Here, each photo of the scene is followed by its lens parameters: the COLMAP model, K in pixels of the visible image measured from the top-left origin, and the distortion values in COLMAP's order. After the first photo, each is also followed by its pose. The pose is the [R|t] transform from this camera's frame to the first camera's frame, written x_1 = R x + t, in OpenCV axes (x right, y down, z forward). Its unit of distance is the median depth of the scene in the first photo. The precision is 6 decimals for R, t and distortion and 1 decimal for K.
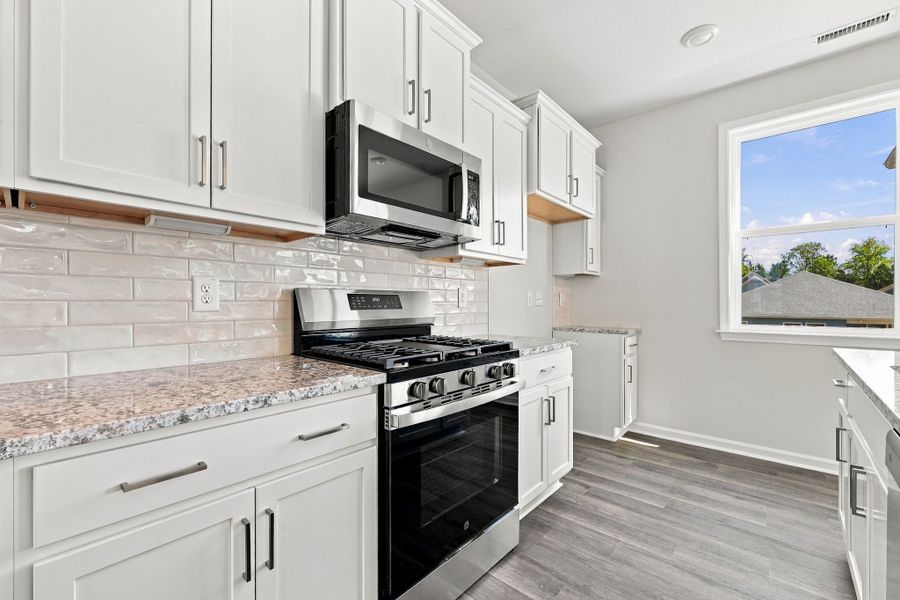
lens RADIAL K [[381.8, 0, 450.0], [0, 381.8, 300.0], [0, 0, 1]] dist [0.001840, 0.000289]
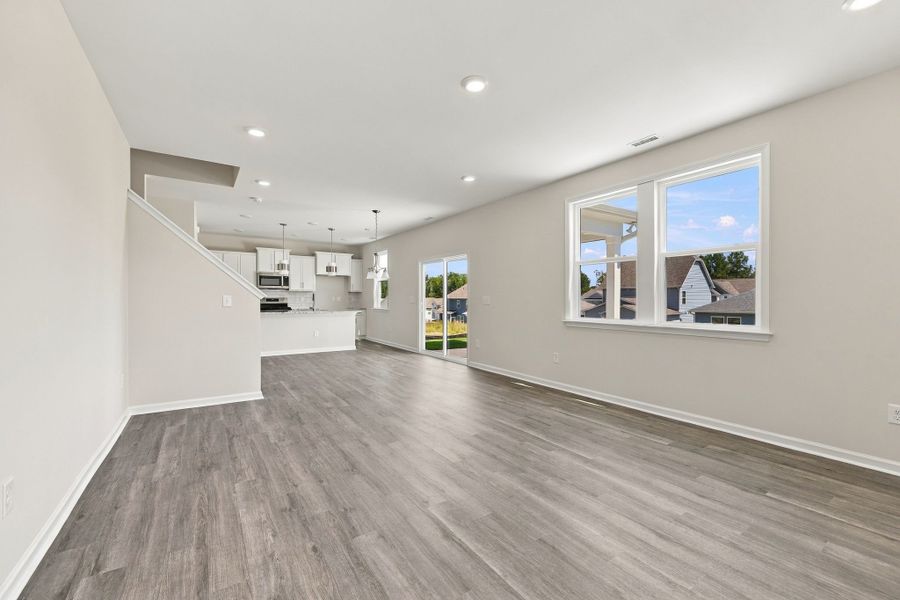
lens RADIAL K [[377.1, 0, 453.9], [0, 377.1, 296.7], [0, 0, 1]] dist [0.001076, 0.000122]
pose [[0.967870, 0.006231, -0.251372, 2.833271], [-0.005396, 0.999977, 0.004012, -0.060383], [0.251391, -0.002527, 0.967882, -2.758692]]
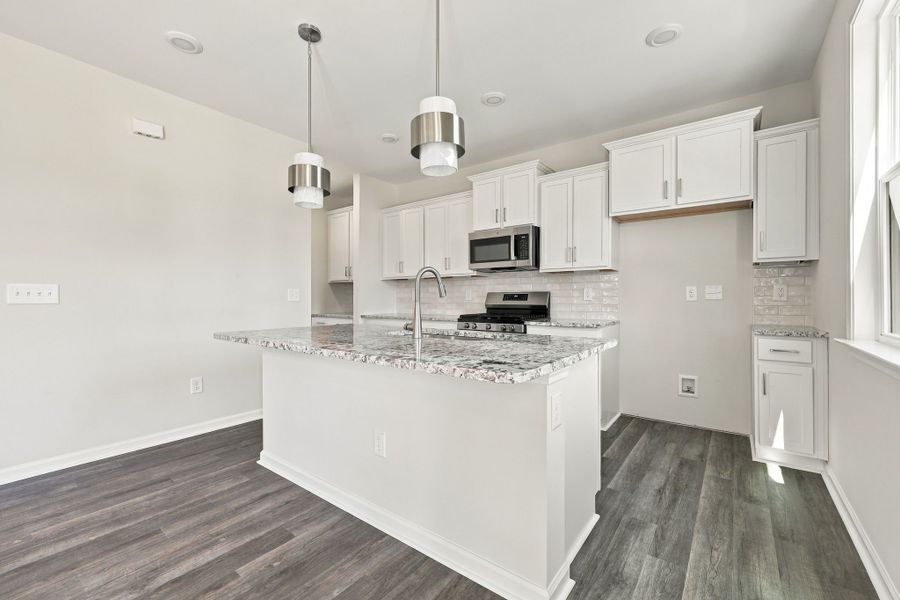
lens RADIAL K [[377.1, 0, 453.9], [0, 377.1, 296.7], [0, 0, 1]] dist [0.001076, 0.000122]
pose [[0.086056, 0.005639, -0.996274, 1.537088], [0.016388, 0.999841, 0.007075, -0.015573], [0.996156, -0.016936, 0.085949, 0.338467]]
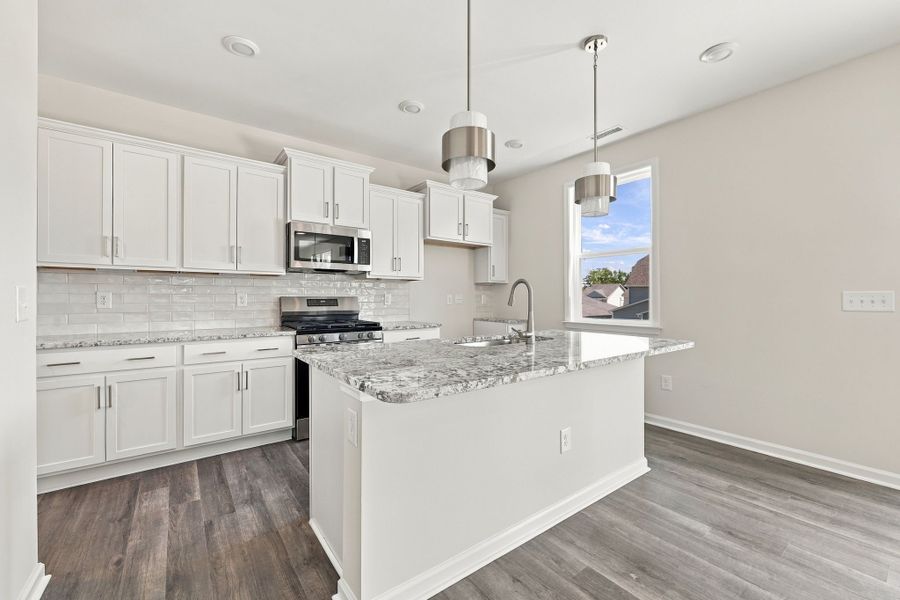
lens RADIAL K [[368.0, 0, 448.2], [0, 368.0, 294.4], [0, 0, 1]] dist [-0.001177, 0.000403]
pose [[0.977861, -0.002077, -0.209247, 0.670504], [0.001214, 0.999990, -0.004256, -0.022440], [0.209254, 0.003907, 0.977854, -0.604805]]
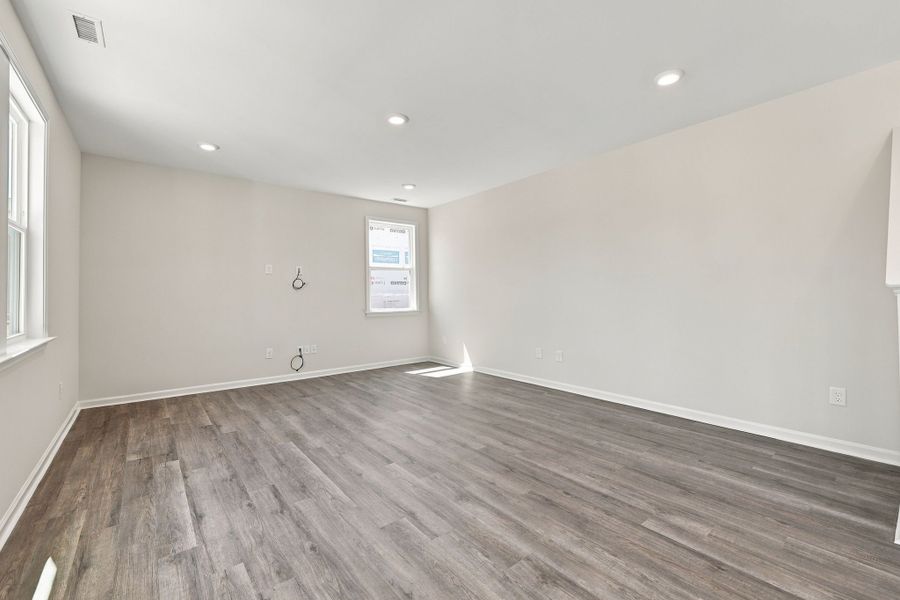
lens RADIAL K [[378.8, 0, 453.9], [0, 378.8, 289.1], [0, 0, 1]] dist [-0.002511, -0.000576]
pose [[-0.987182, 0.017539, 0.158629, 2.192160], [0.014171, 0.999650, -0.022342, -0.039171], [-0.158965, -0.019808, -0.987085, -0.324749]]
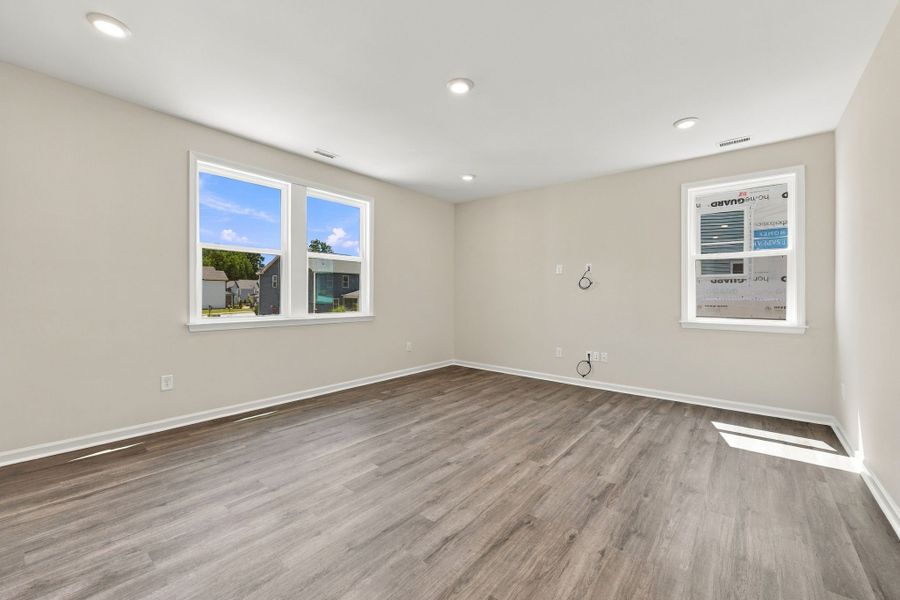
lens RADIAL K [[368.0, 0, 448.2], [0, 368.0, 294.4], [0, 0, 1]] dist [-0.001177, 0.000403]
pose [[-0.042213, 0.006250, 0.999089, 1.478061], [-0.014912, 0.999865, -0.006885, -0.046681], [-0.998997, -0.015189, -0.042114, -1.564119]]
